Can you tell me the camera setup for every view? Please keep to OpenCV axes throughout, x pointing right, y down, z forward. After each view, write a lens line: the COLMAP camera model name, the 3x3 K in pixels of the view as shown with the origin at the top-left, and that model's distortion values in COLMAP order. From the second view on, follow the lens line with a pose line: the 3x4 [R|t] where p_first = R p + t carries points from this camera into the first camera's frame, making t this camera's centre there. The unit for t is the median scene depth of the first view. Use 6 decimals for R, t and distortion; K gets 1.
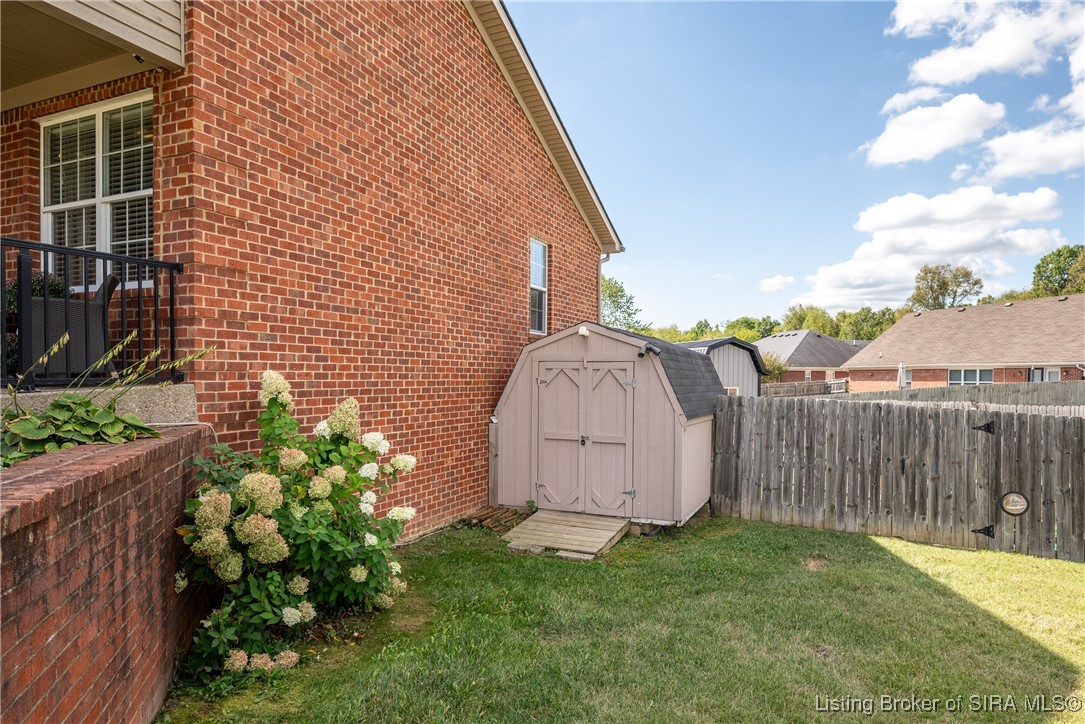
lens RADIAL K [[669.6, 0, 546.8], [0, 669.6, 368.2], [0, 0, 1]] dist [0.006162, 0.001634]
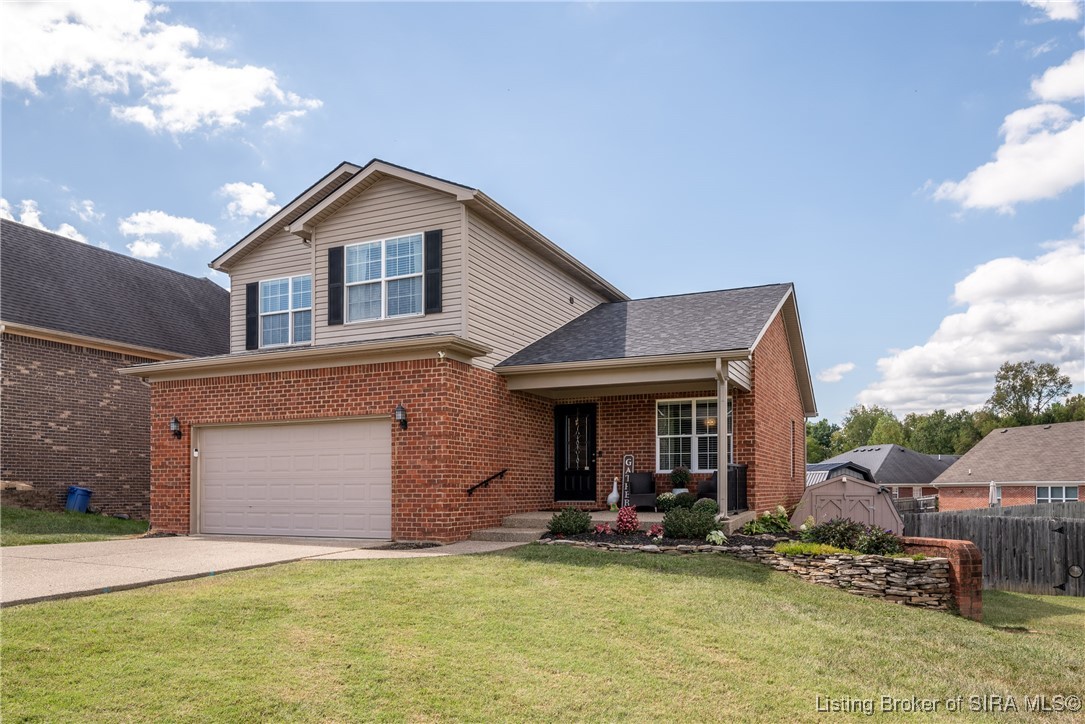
lens RADIAL K [[823.8, 0, 547.8], [0, 823.8, 450.6], [0, 0, 1]] dist [-0.008195, 0.000100]
pose [[0.999977, -0.005170, 0.004500, -0.172956], [0.005327, 0.999354, -0.035551, -0.012973], [-0.004313, 0.035574, 0.999358, -0.285740]]
